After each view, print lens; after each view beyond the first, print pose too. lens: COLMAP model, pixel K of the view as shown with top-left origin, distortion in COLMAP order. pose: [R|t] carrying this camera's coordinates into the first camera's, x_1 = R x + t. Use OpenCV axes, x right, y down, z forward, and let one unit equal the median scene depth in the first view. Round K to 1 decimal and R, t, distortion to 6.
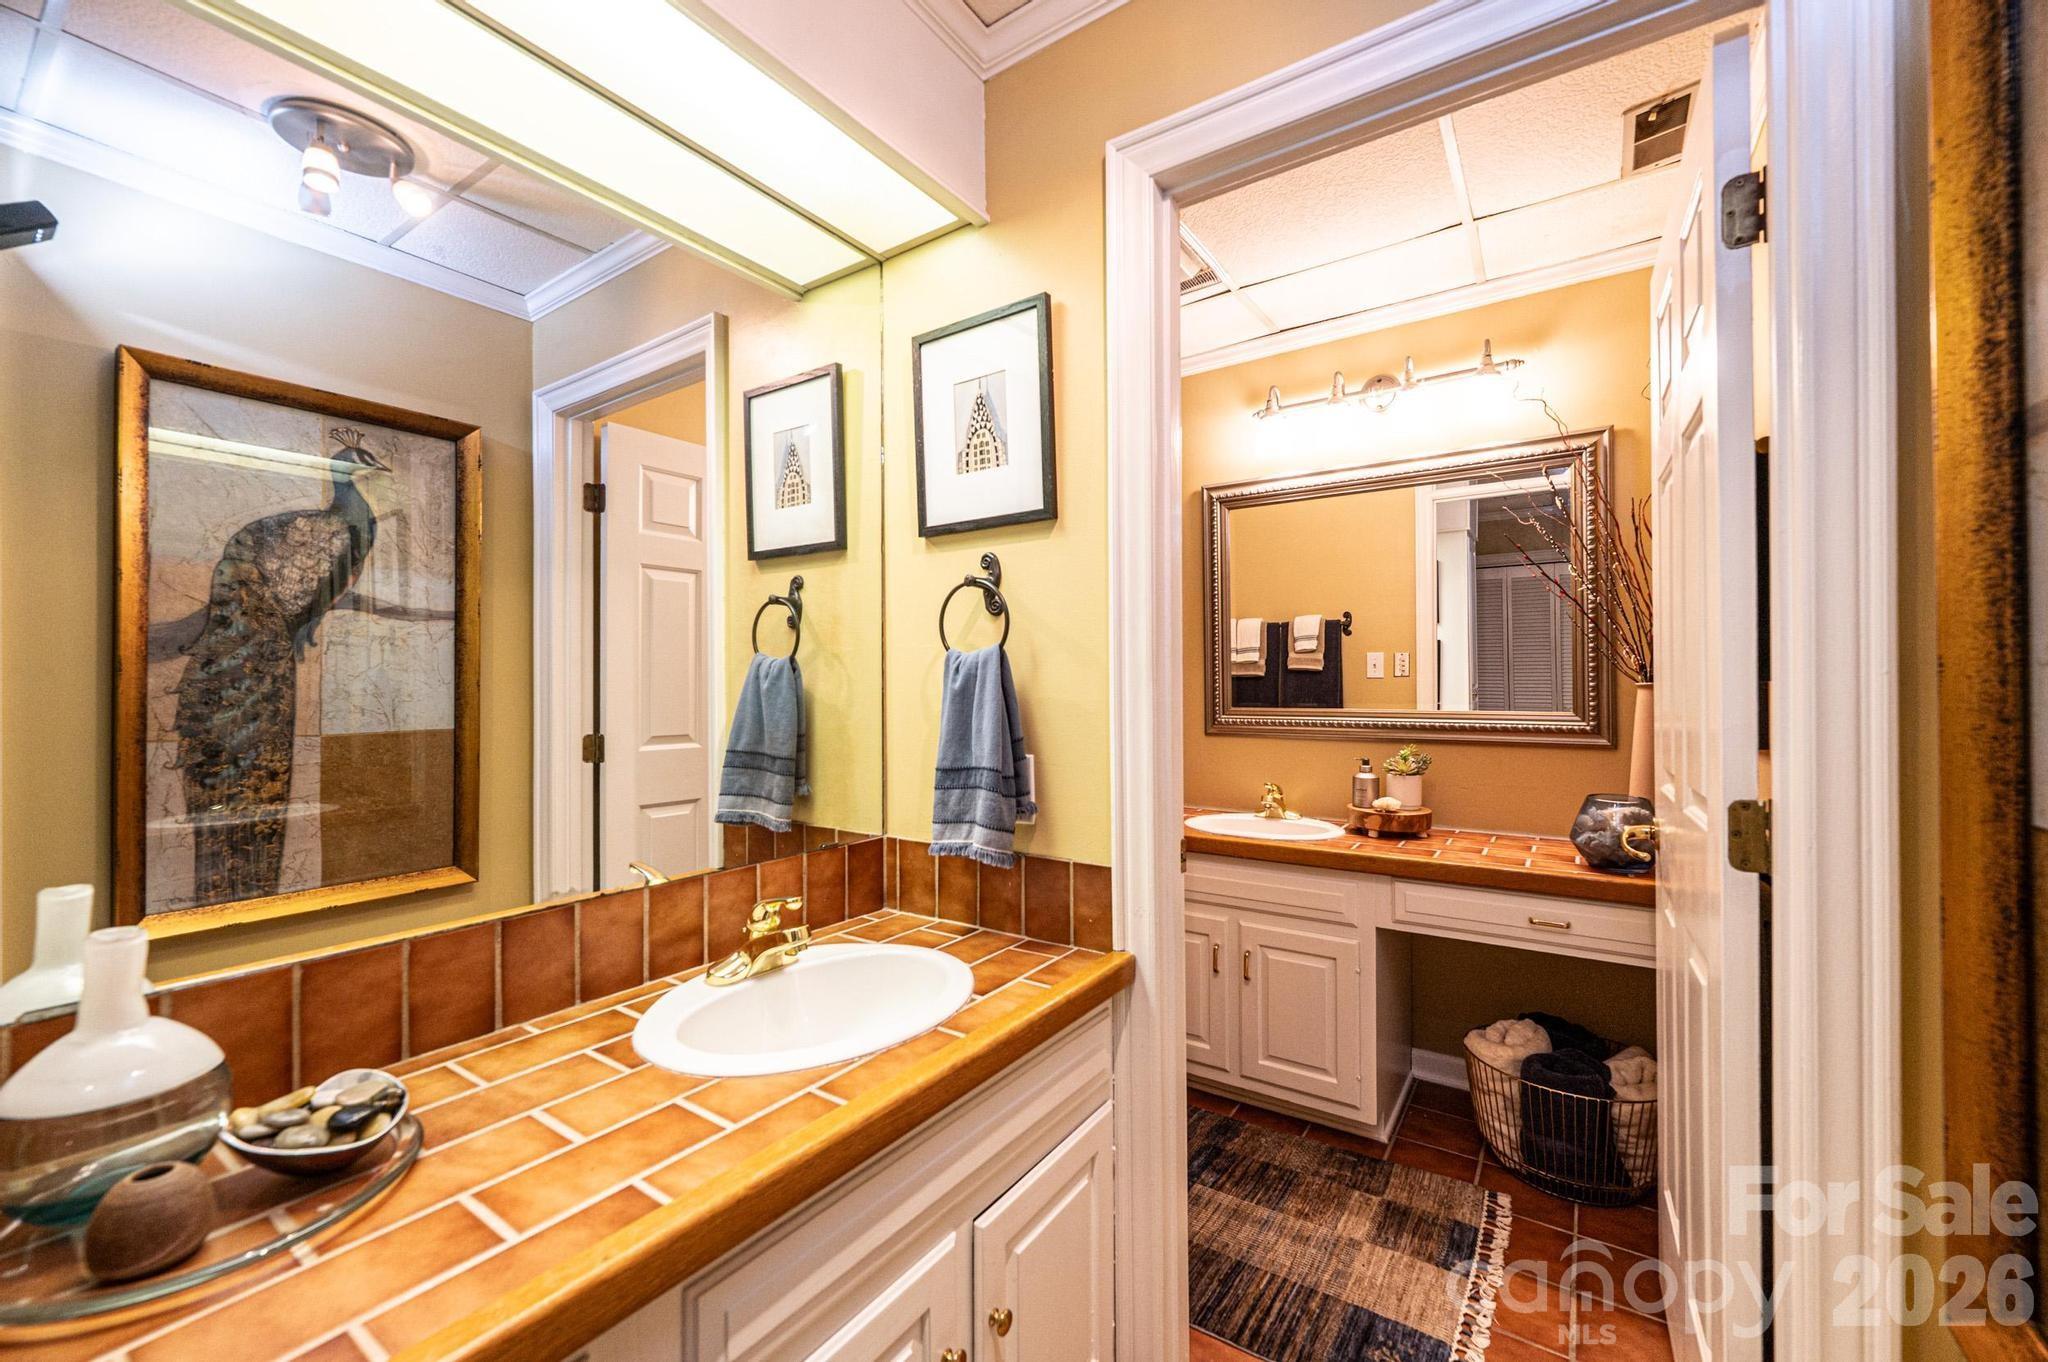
lens RADIAL K [[815.9, 0, 1024.0], [0, 815.9, 681.1], [0, 0, 1]] dist [0.001463, -0.000612]
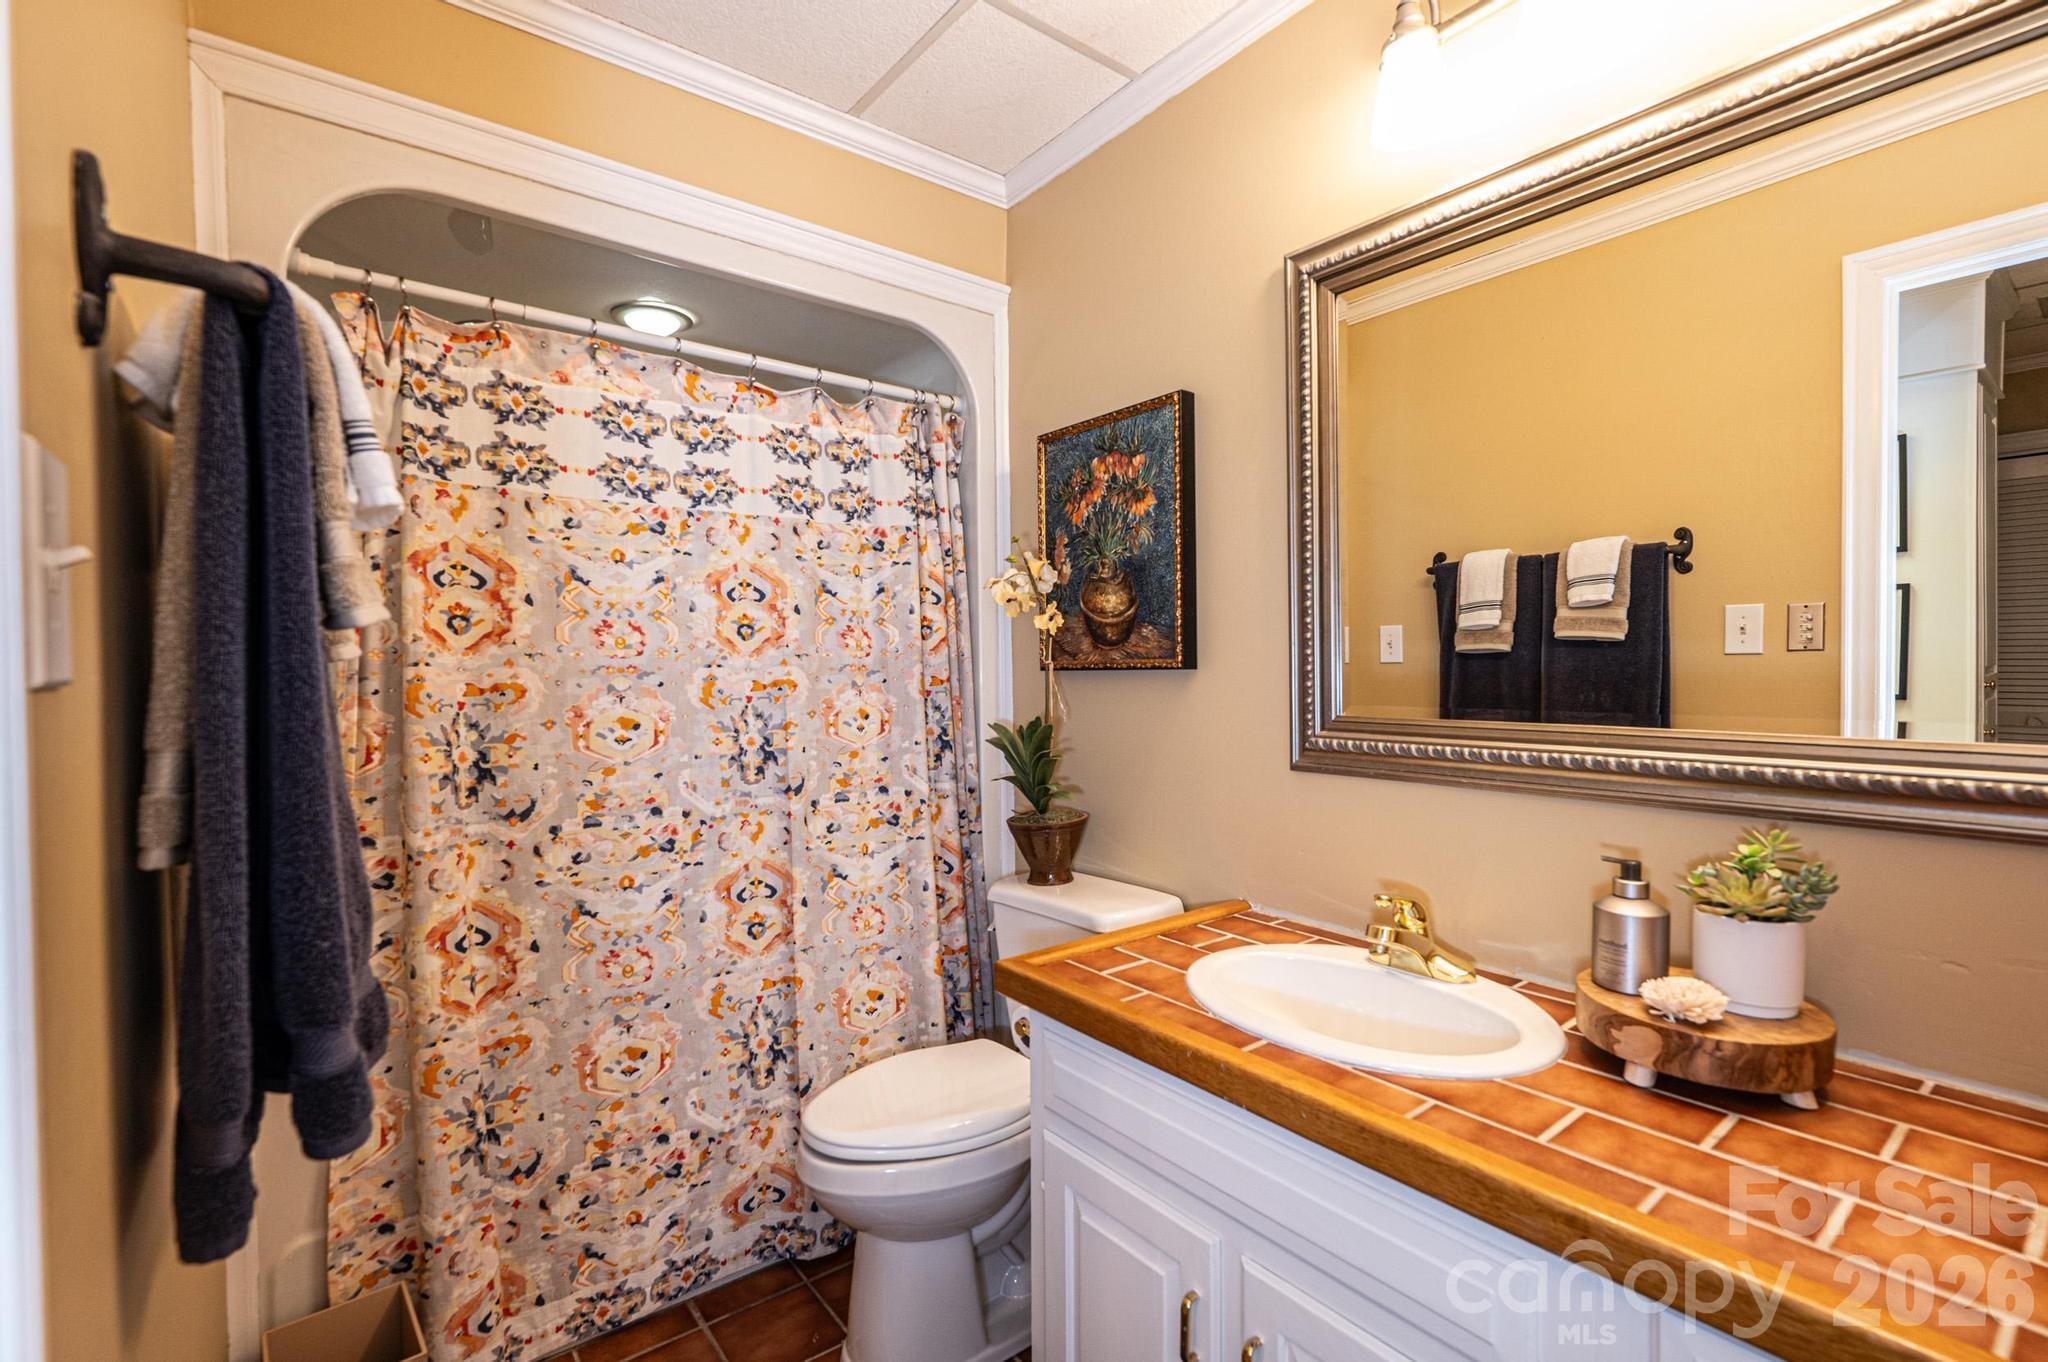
lens RADIAL K [[915.1, 0, 1024.4], [0, 915.1, 679.4], [0, 0, 1]] dist [-0.000277, 0.000237]
pose [[0.953849, 0.005847, -0.300230, 0.238262], [-0.000538, 0.999842, 0.017763, 0.002334], [0.300287, -0.016781, 0.953701, 0.438685]]
